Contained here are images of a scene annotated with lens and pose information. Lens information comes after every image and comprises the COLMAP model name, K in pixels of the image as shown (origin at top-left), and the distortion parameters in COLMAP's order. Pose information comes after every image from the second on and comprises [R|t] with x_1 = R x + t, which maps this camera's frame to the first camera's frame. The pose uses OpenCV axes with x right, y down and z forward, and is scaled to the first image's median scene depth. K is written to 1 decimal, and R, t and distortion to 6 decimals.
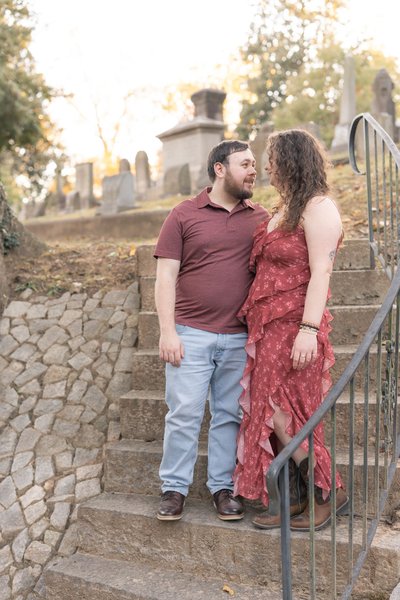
lens RADIAL K [[820.6, 0, 200.3], [0, 820.6, 297.5], [0, 0, 1]] dist [0.013369, 0.000000]
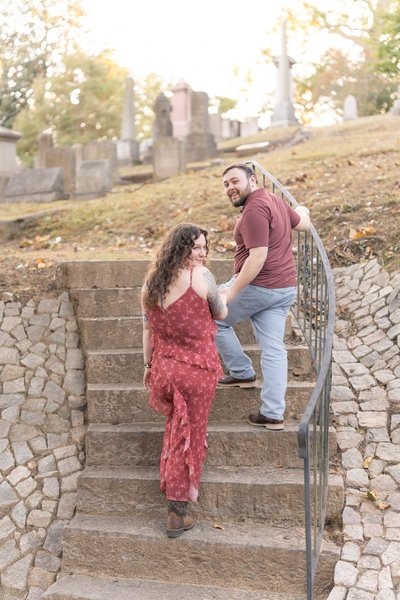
lens RADIAL K [[820.6, 0, 199.7], [0, 820.6, 302.3], [0, 0, 1]] dist [0.013369, 0.000000]
pose [[0.946052, 0.003682, 0.323994, -0.320147], [-0.004882, 0.999984, 0.002890, -0.010967], [-0.323978, -0.004316, 0.946055, -0.190795]]
